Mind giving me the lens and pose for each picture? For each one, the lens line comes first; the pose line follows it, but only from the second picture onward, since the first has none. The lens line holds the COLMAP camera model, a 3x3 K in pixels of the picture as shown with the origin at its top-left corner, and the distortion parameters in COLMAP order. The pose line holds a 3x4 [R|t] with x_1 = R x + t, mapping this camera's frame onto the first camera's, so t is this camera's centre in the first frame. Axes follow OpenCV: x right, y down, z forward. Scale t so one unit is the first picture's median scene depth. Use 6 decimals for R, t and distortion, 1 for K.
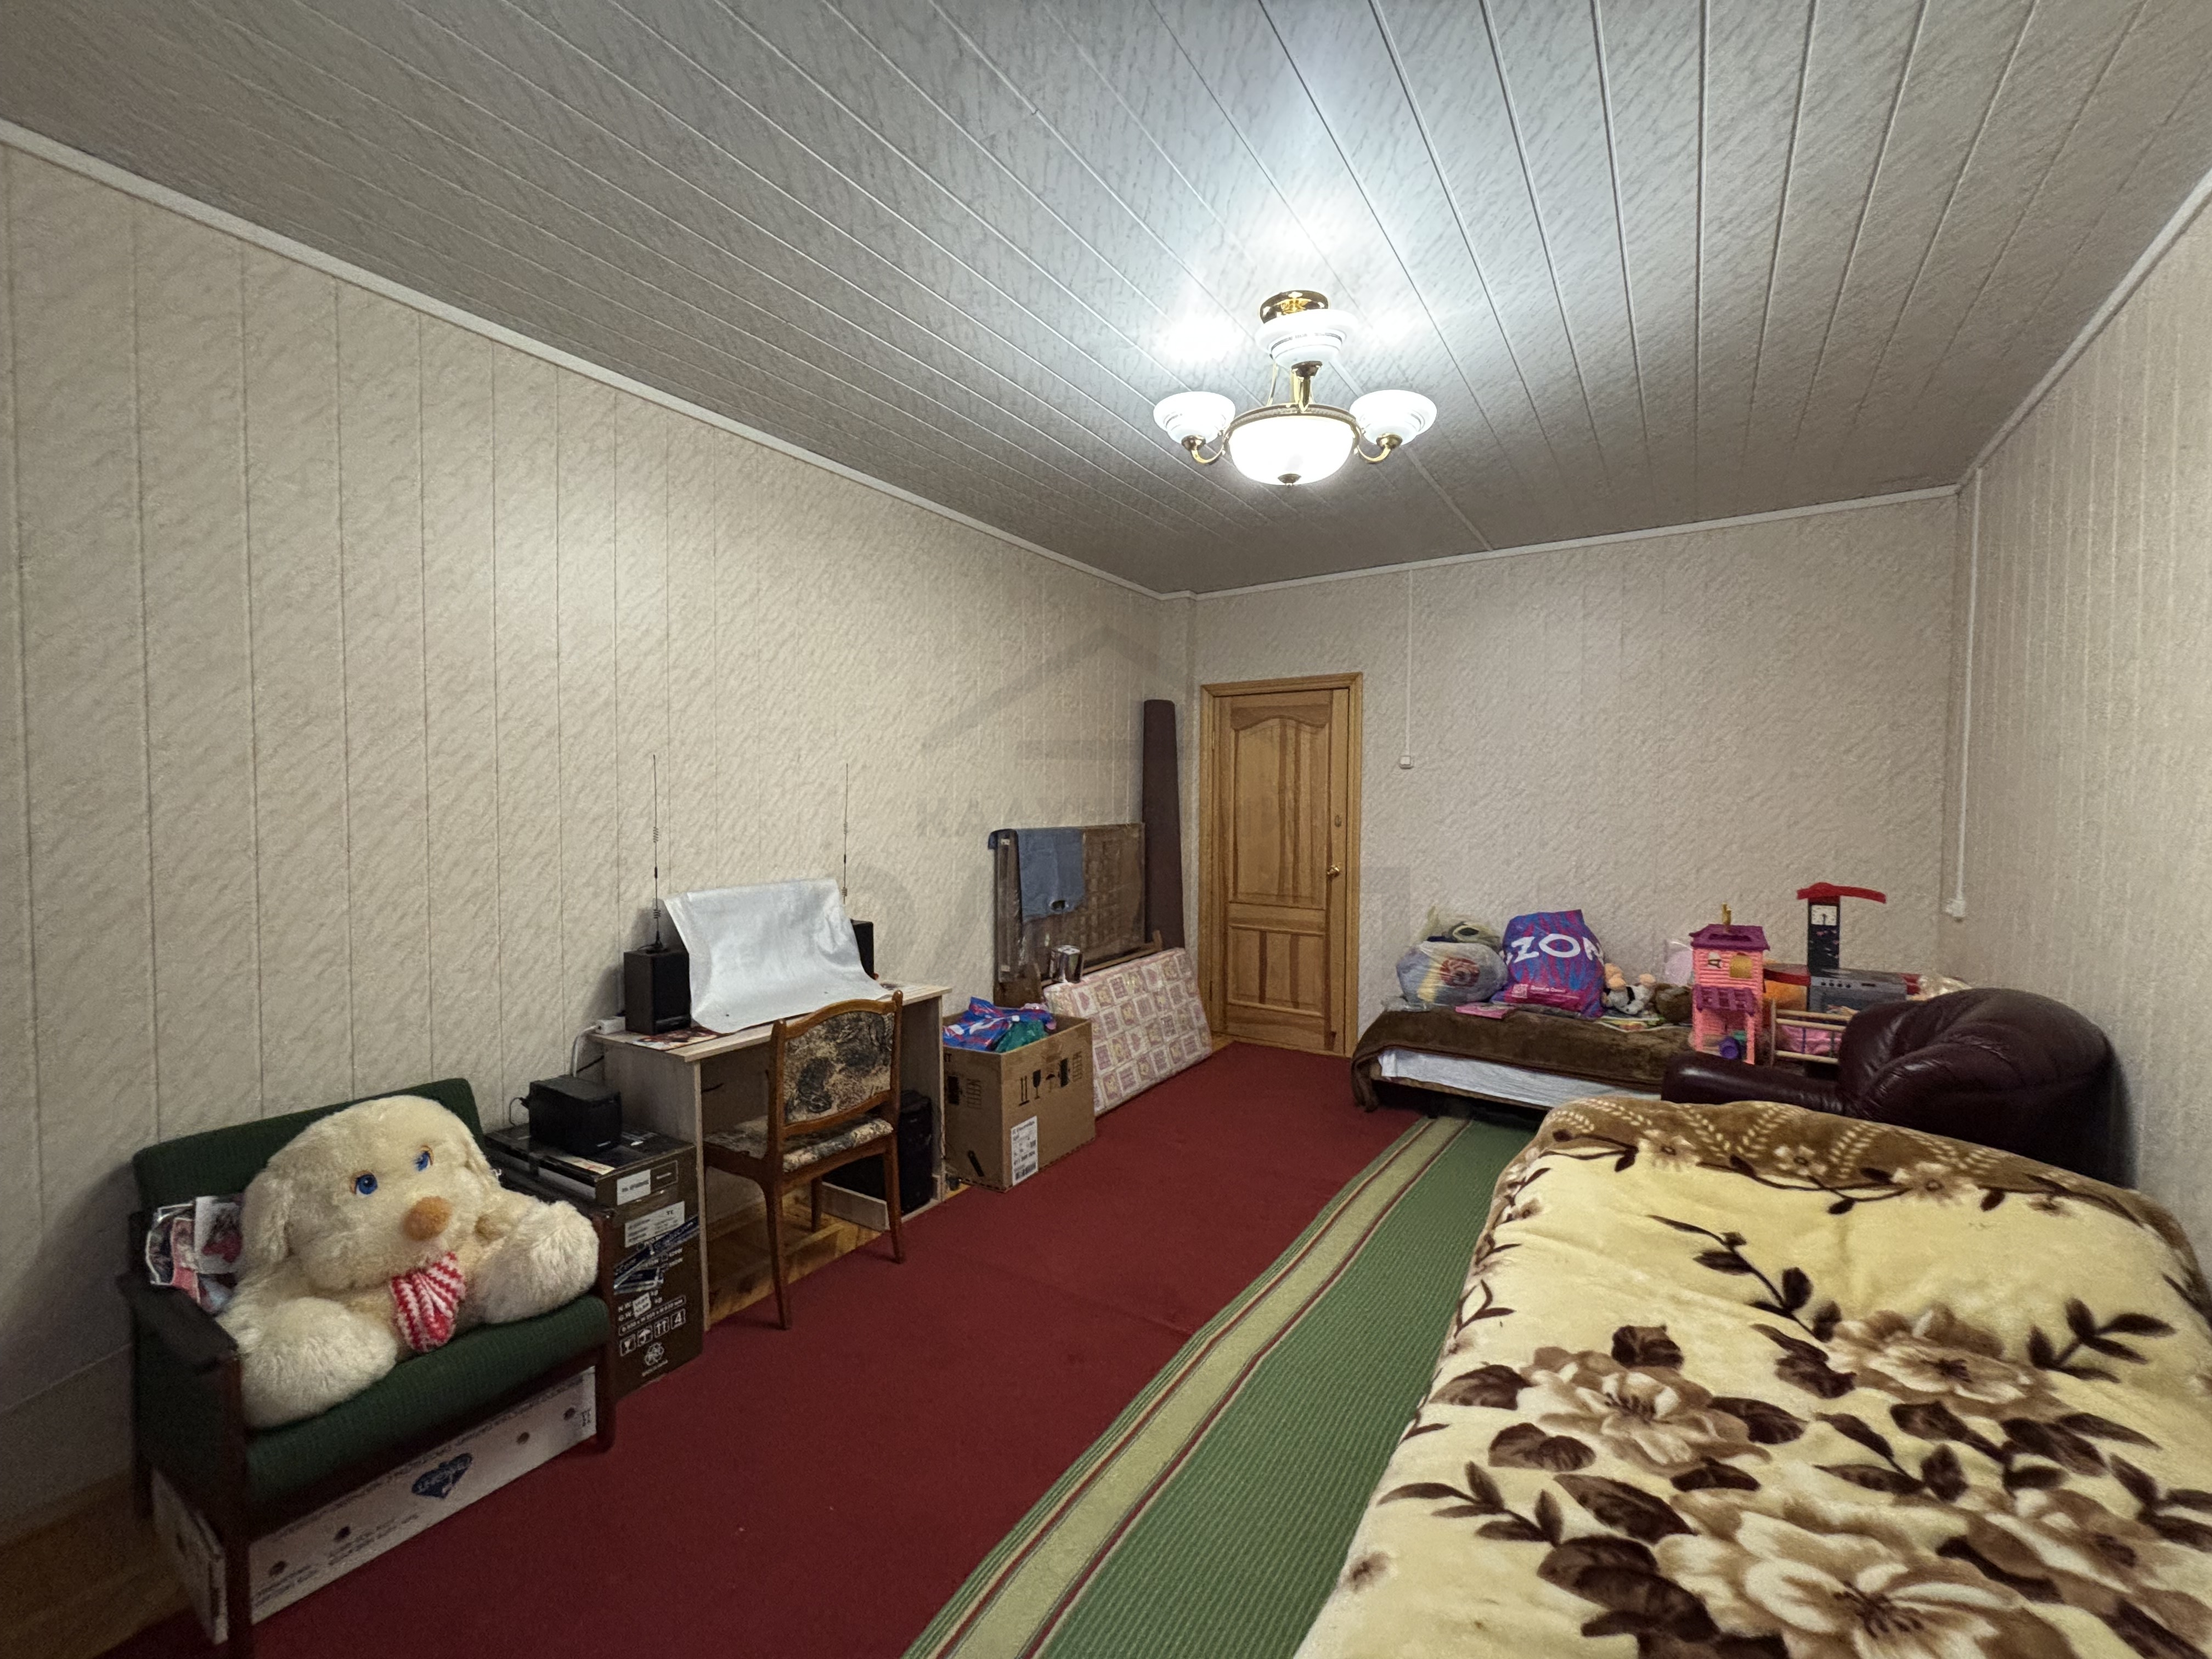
lens RADIAL K [[890.9, 0, 1107.4], [0, 890.9, 823.7], [0, 0, 1]] dist [0.001180, 0.000193]
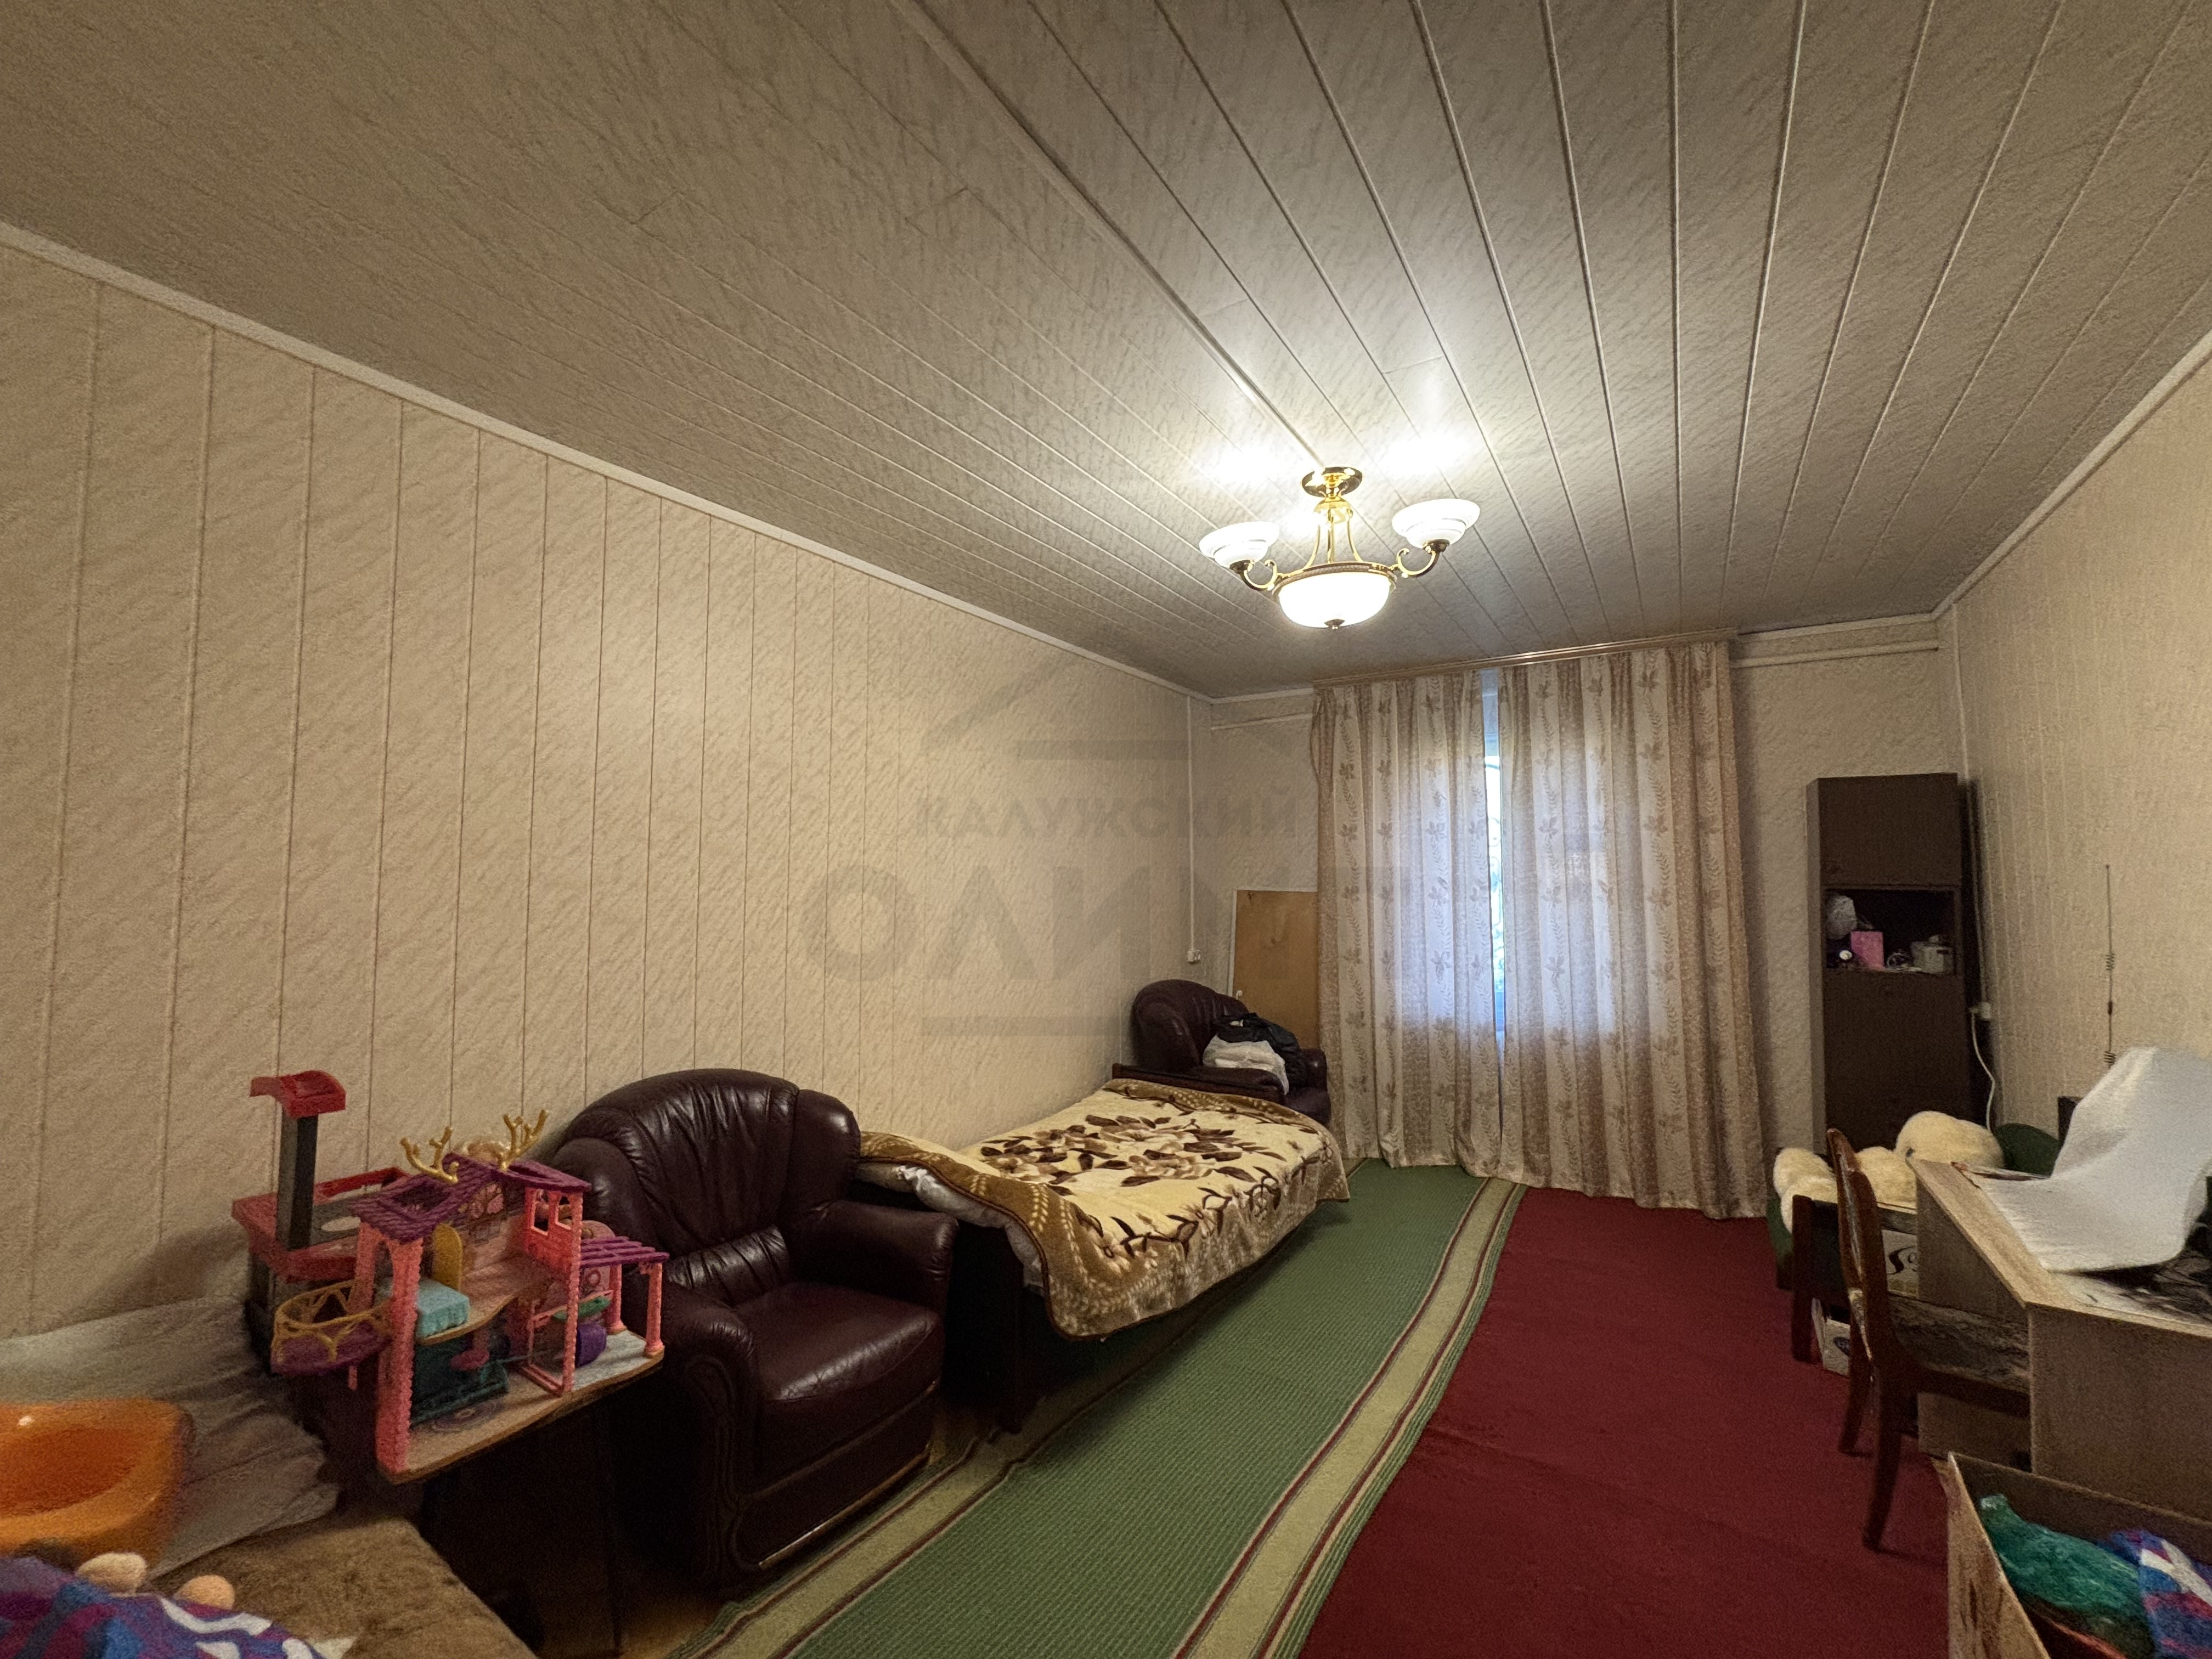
lens RADIAL K [[894.3, 0, 1103.5], [0, 894.3, 826.1], [0, 0, 1]] dist [-0.010568, 0.005629]
pose [[-0.999993, 0.000719, -0.003786, 0.764419], [0.000859, 0.999305, -0.037267, -0.119401], [0.003756, -0.037270, -0.999298, 3.284172]]
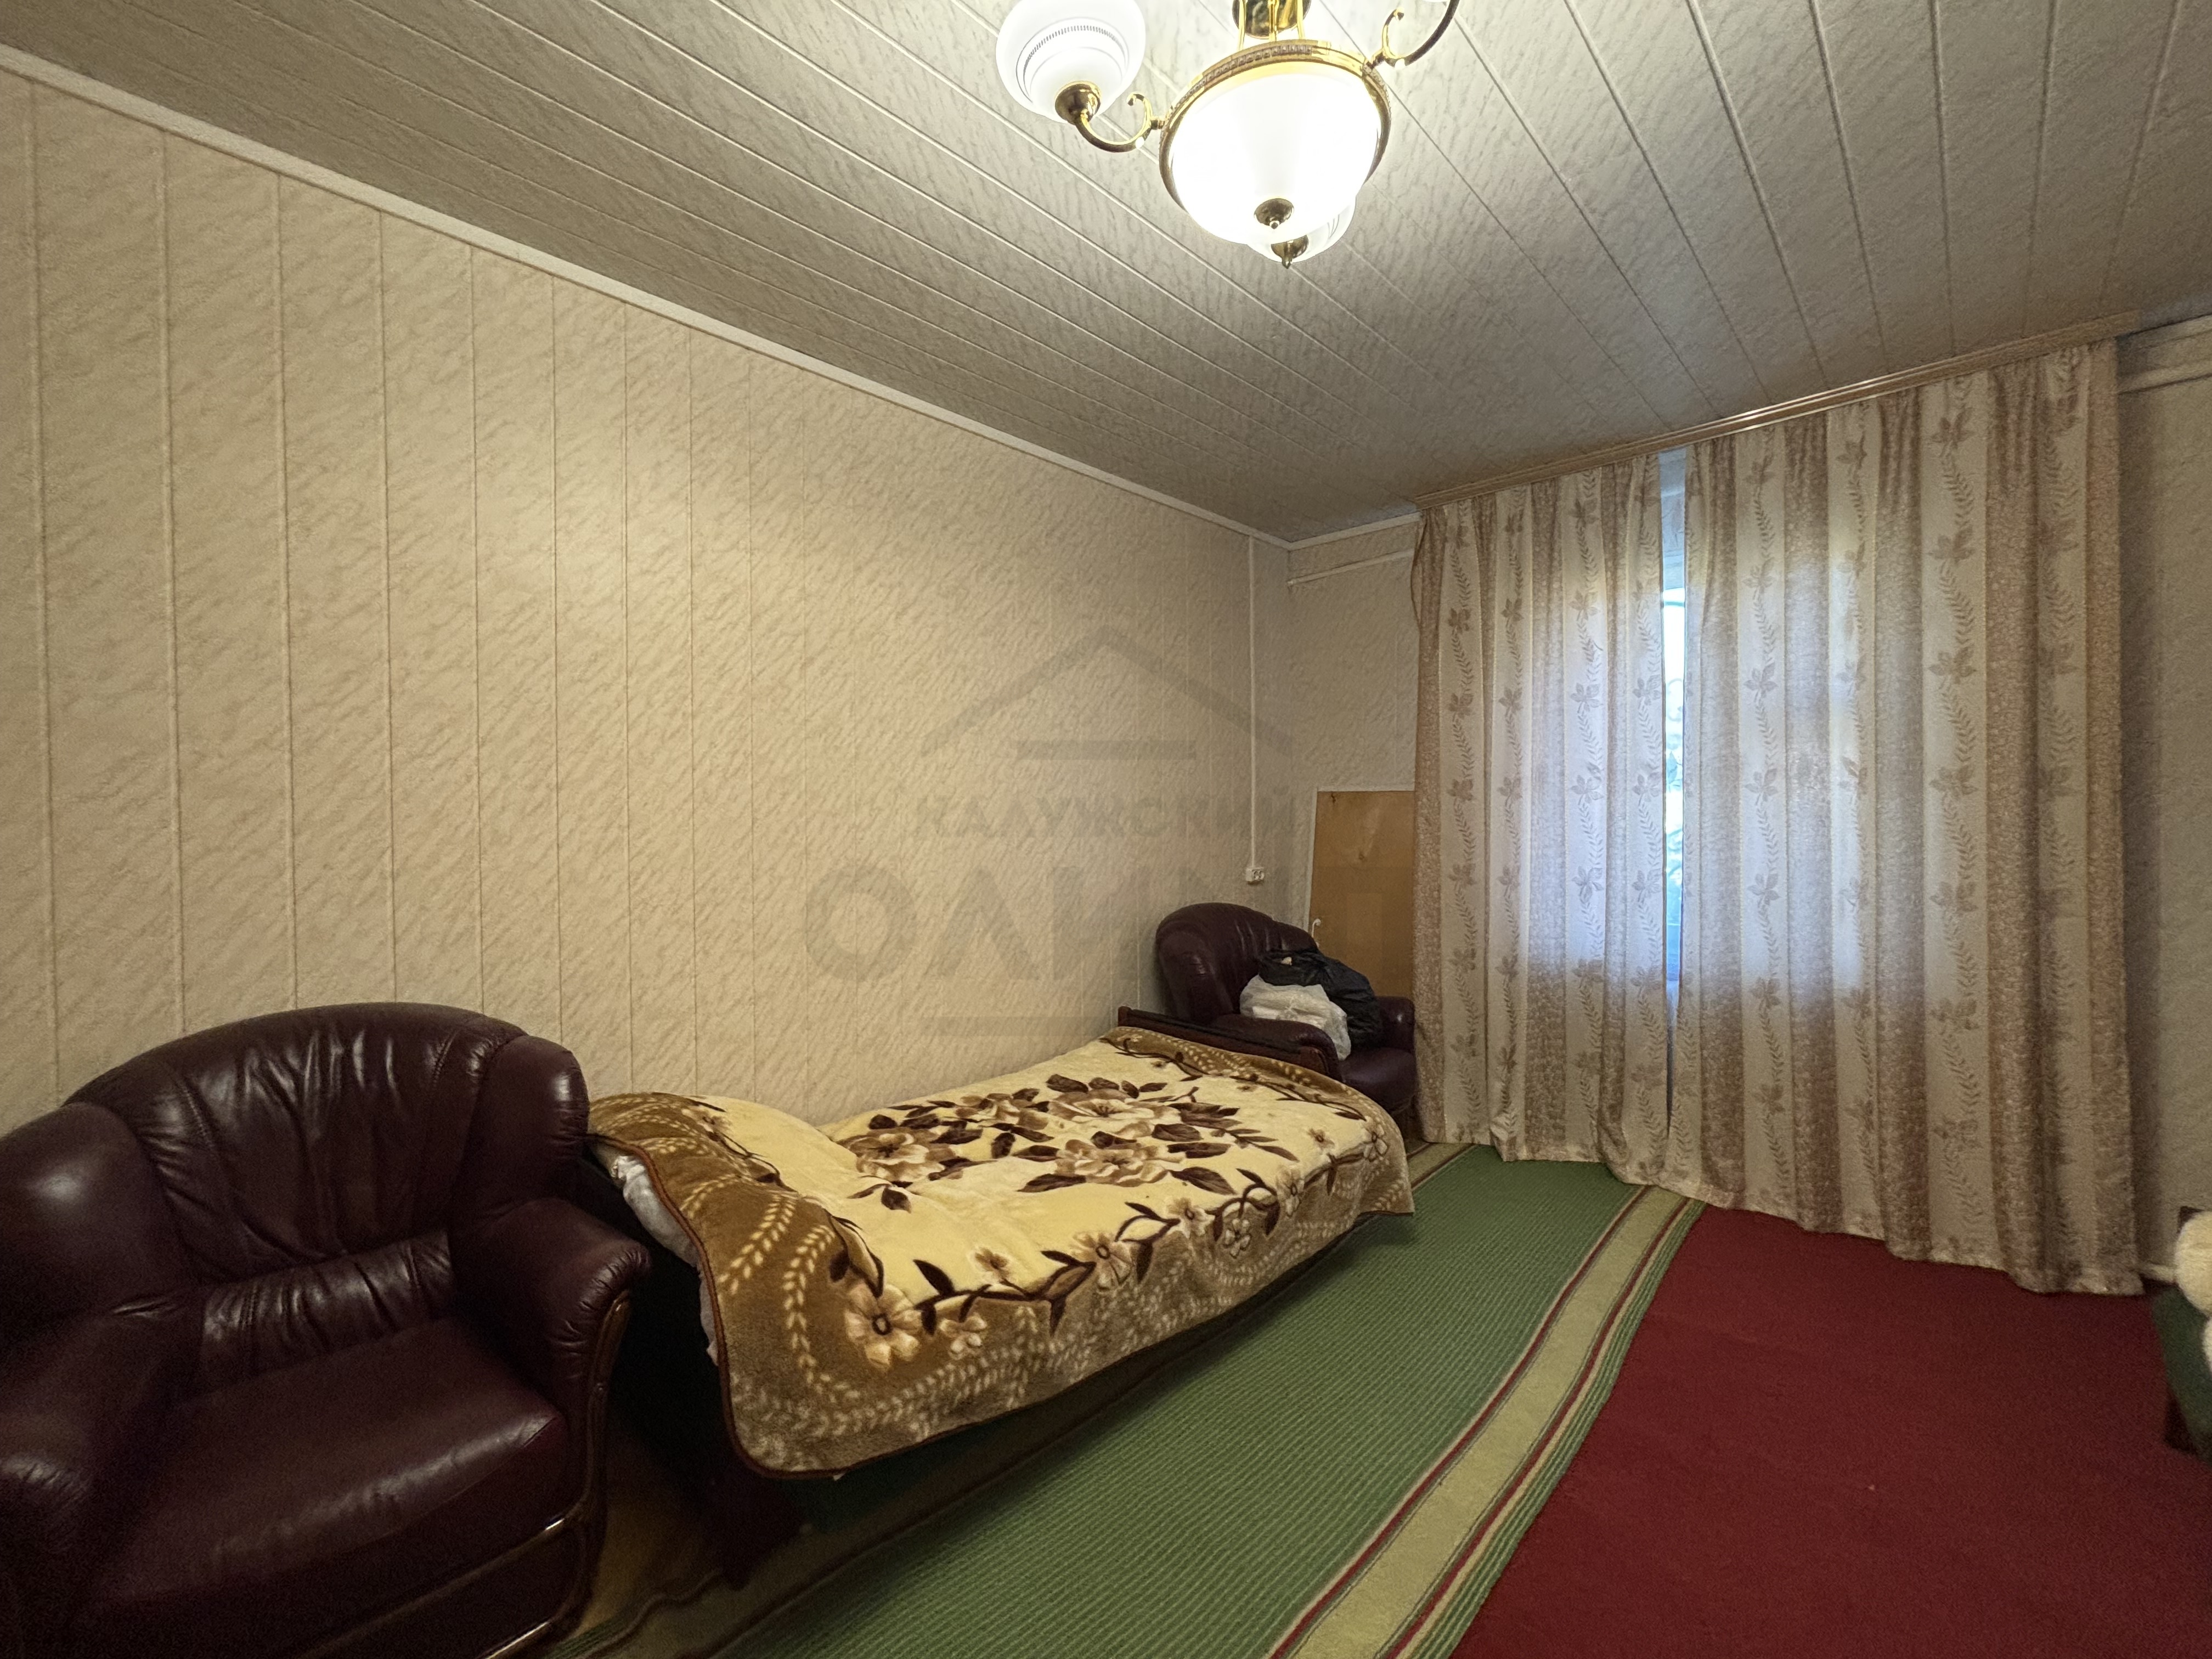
lens RADIAL K [[900.3, 0, 1098.0], [0, 900.3, 826.9], [0, 0, 1]] dist [-0.022190, 0.014482]
pose [[-0.980854, 0.003331, 0.194715, 0.307636], [0.011067, 0.999191, 0.038658, 0.009359], [-0.194428, 0.040073, -0.980098, 2.522426]]
